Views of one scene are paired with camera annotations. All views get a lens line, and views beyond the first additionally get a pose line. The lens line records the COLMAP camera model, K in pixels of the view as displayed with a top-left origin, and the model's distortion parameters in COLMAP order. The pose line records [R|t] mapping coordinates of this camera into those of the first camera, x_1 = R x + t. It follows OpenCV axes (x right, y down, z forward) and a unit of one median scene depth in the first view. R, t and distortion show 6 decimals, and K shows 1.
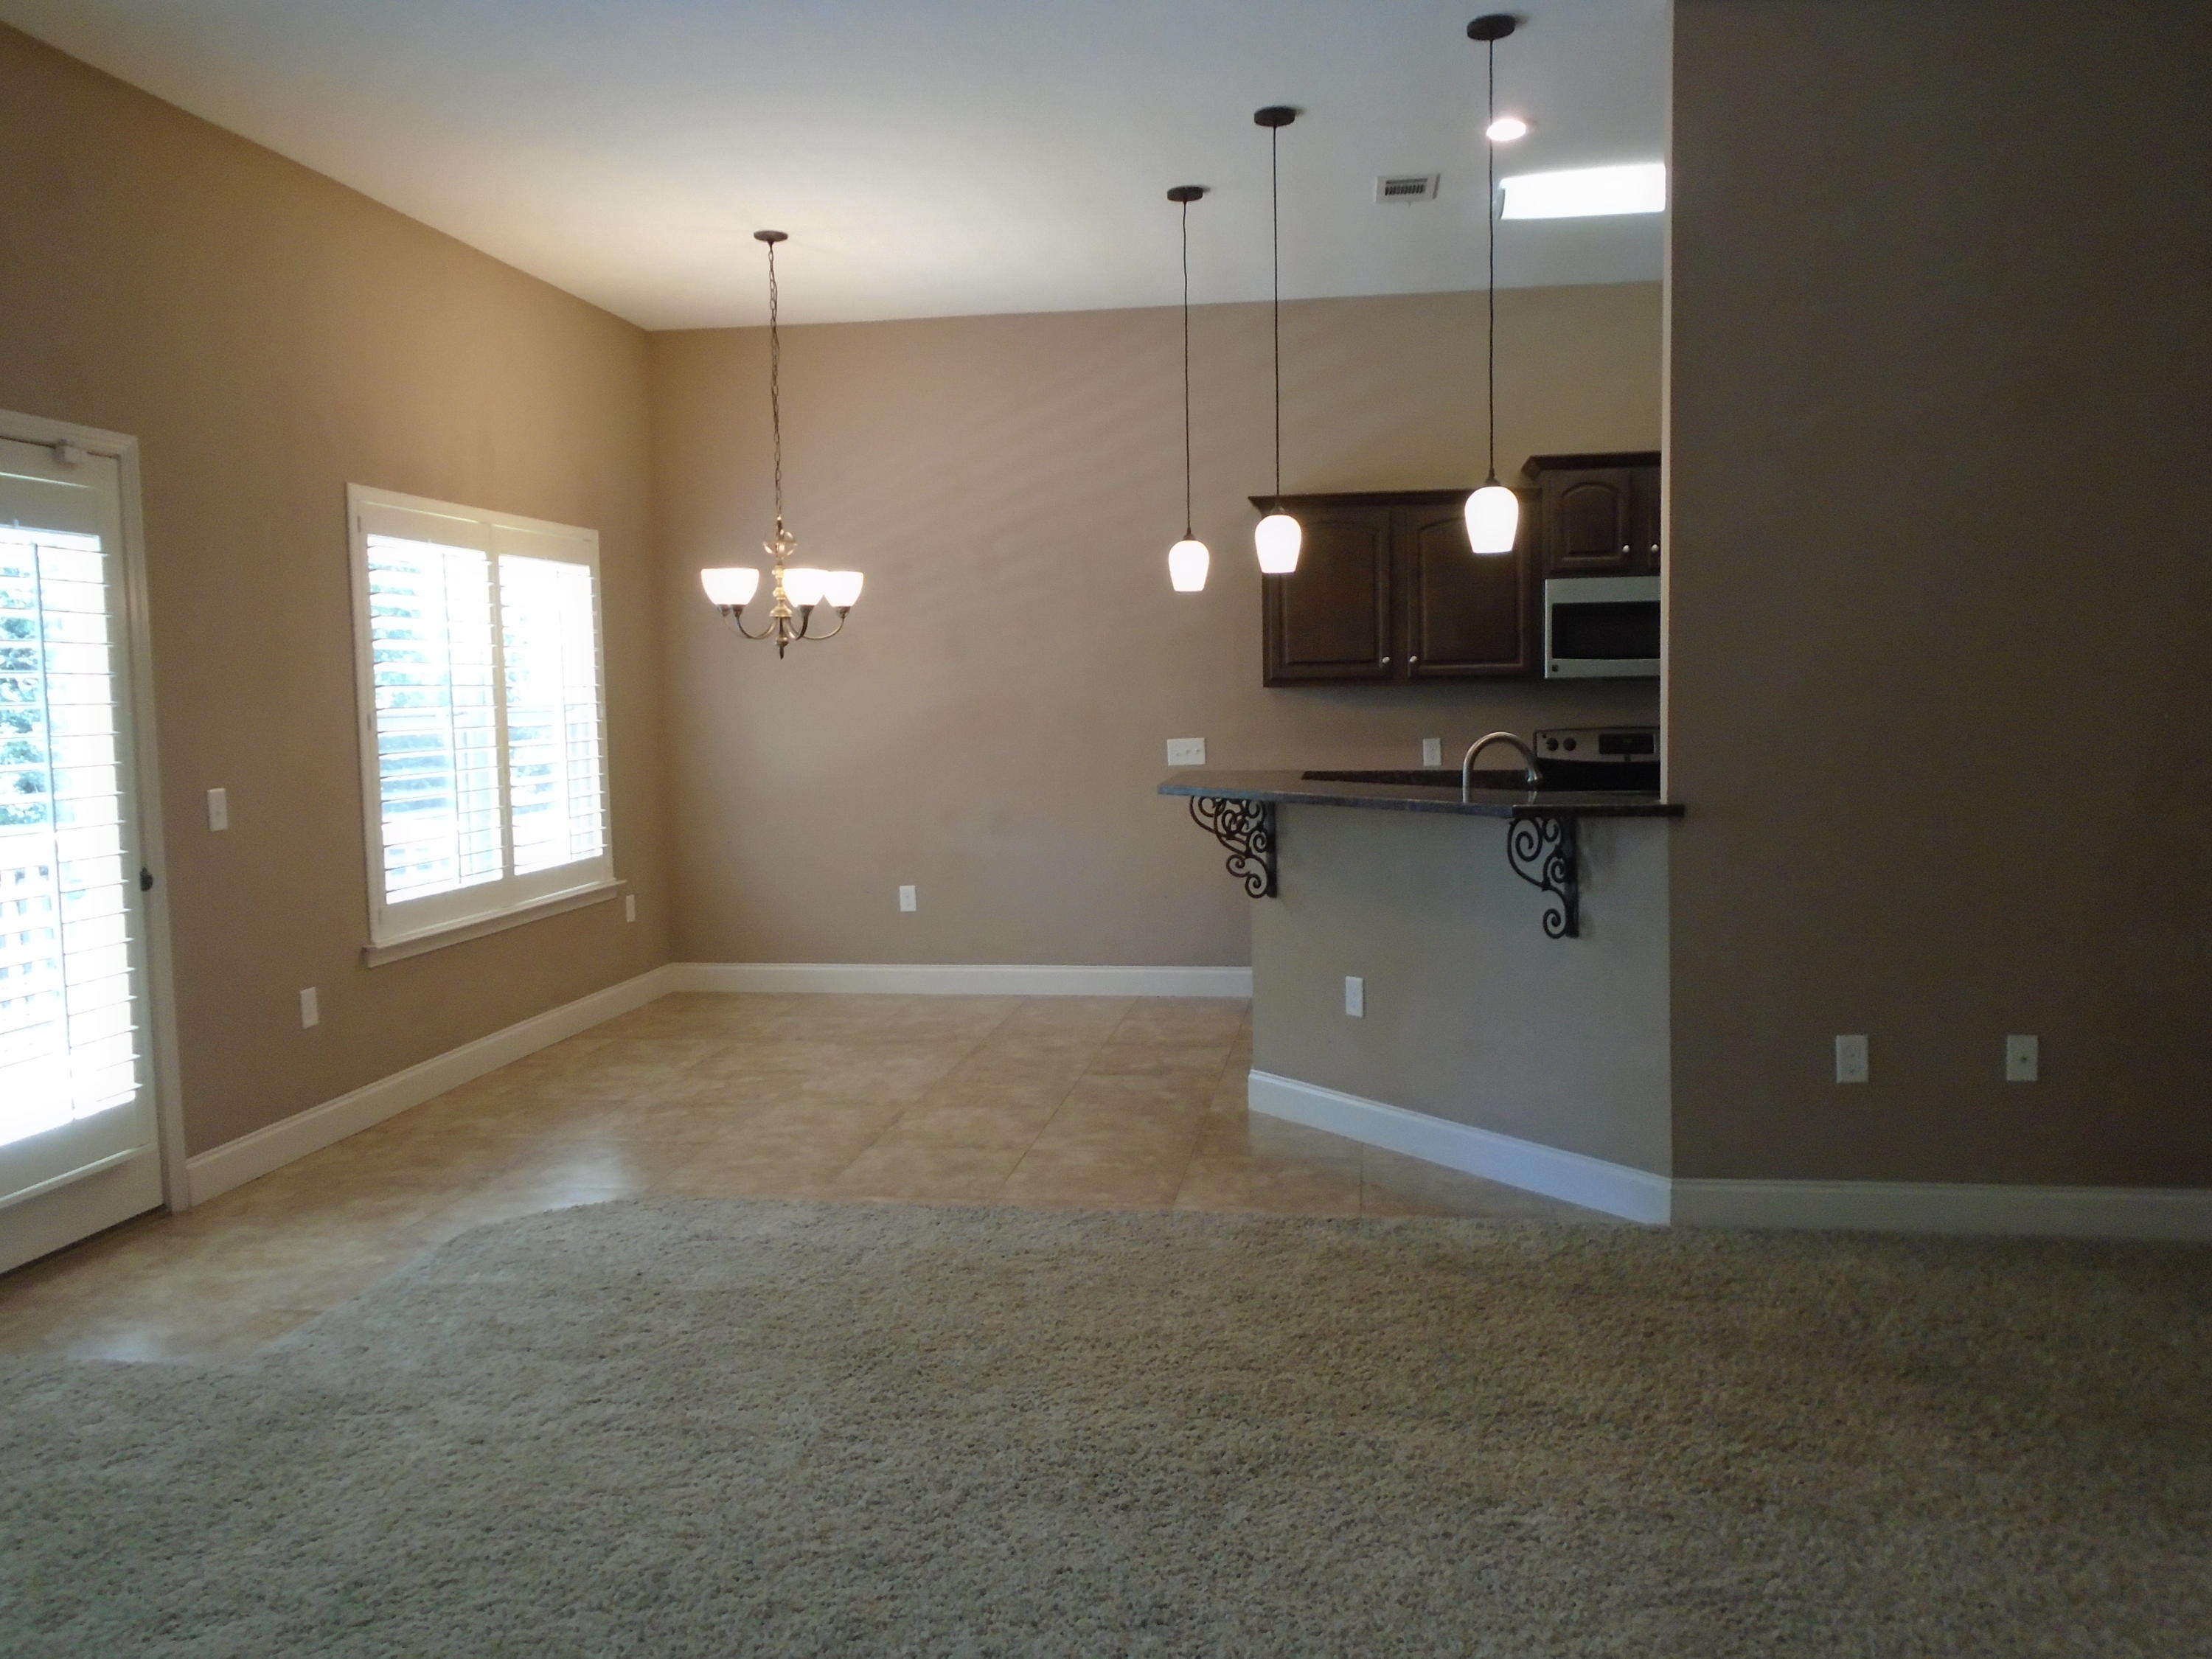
lens RADIAL K [[1701.5, 0, 1013.8], [0, 1701.5, 827.9], [0, 0, 1]] dist [-0.005663, -0.001875]
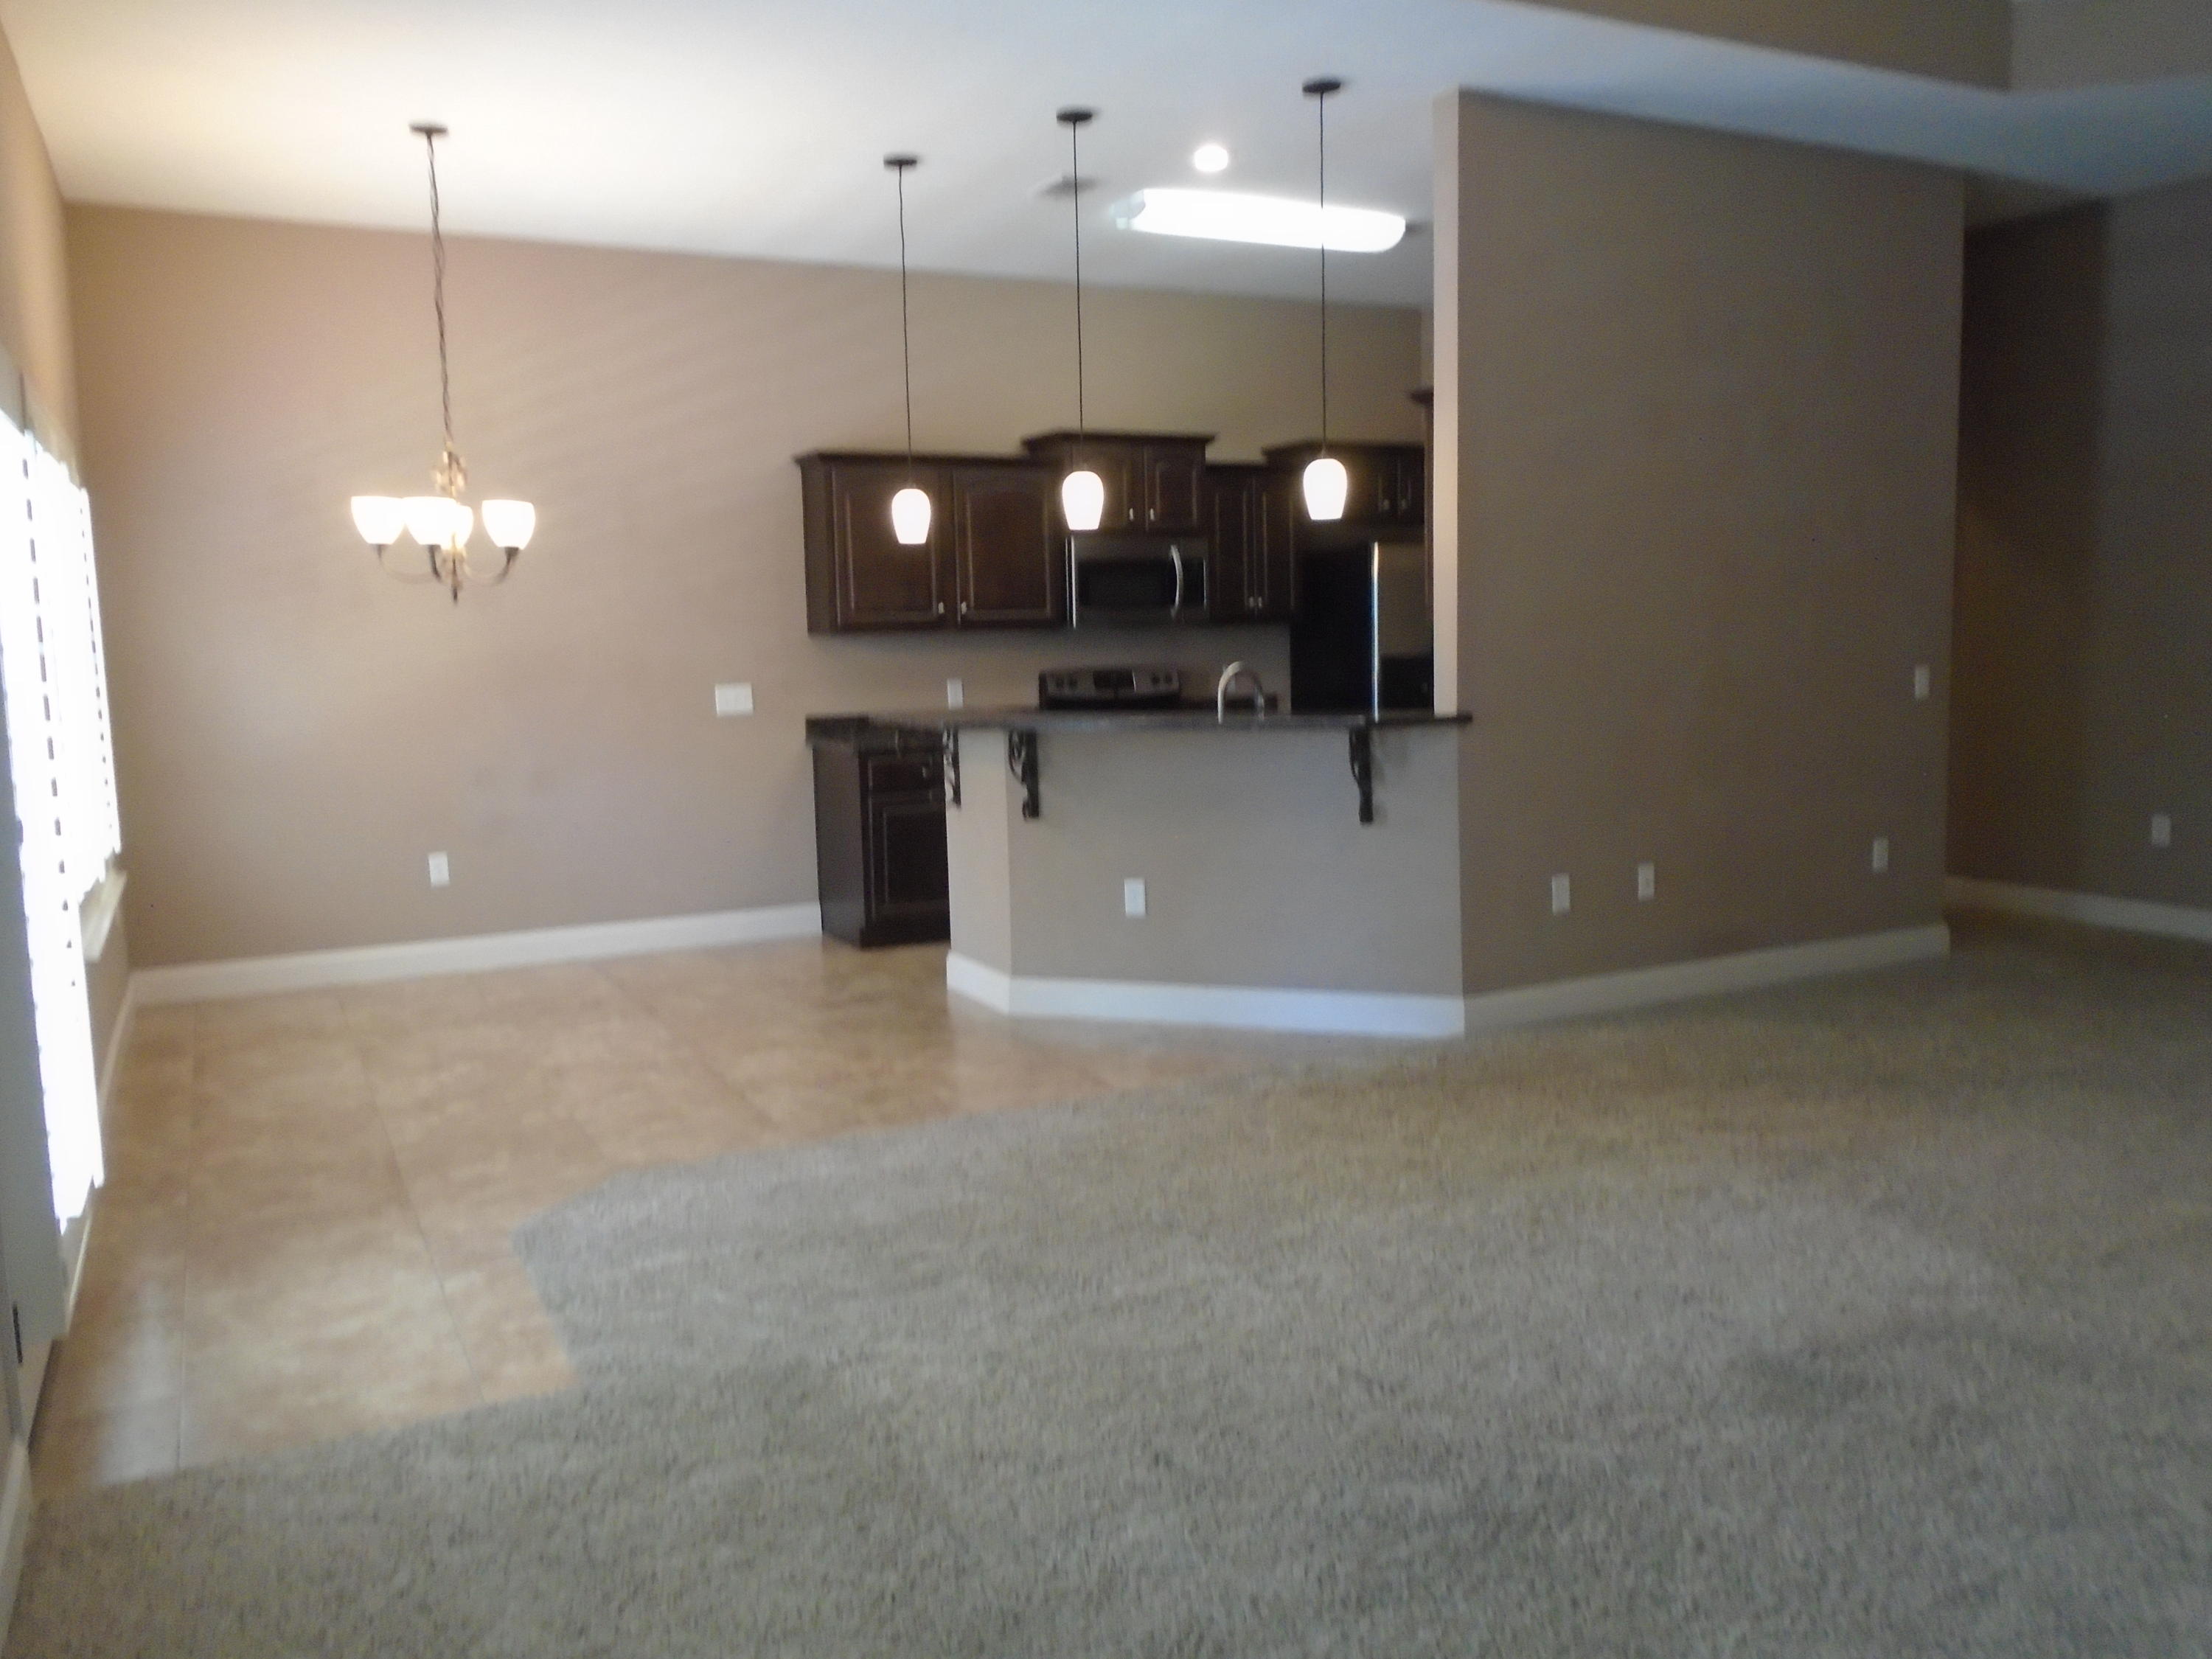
lens RADIAL K [[1701.5, 0, 1140.6], [0, 1701.5, 815.0], [0, 0, 1]] dist [-0.005663, -0.001875]
pose [[0.803897, -0.067071, 0.590974, -0.565936], [0.057269, 0.997733, 0.035333, 0.003262], [-0.592005, 0.005441, 0.805916, 0.082072]]
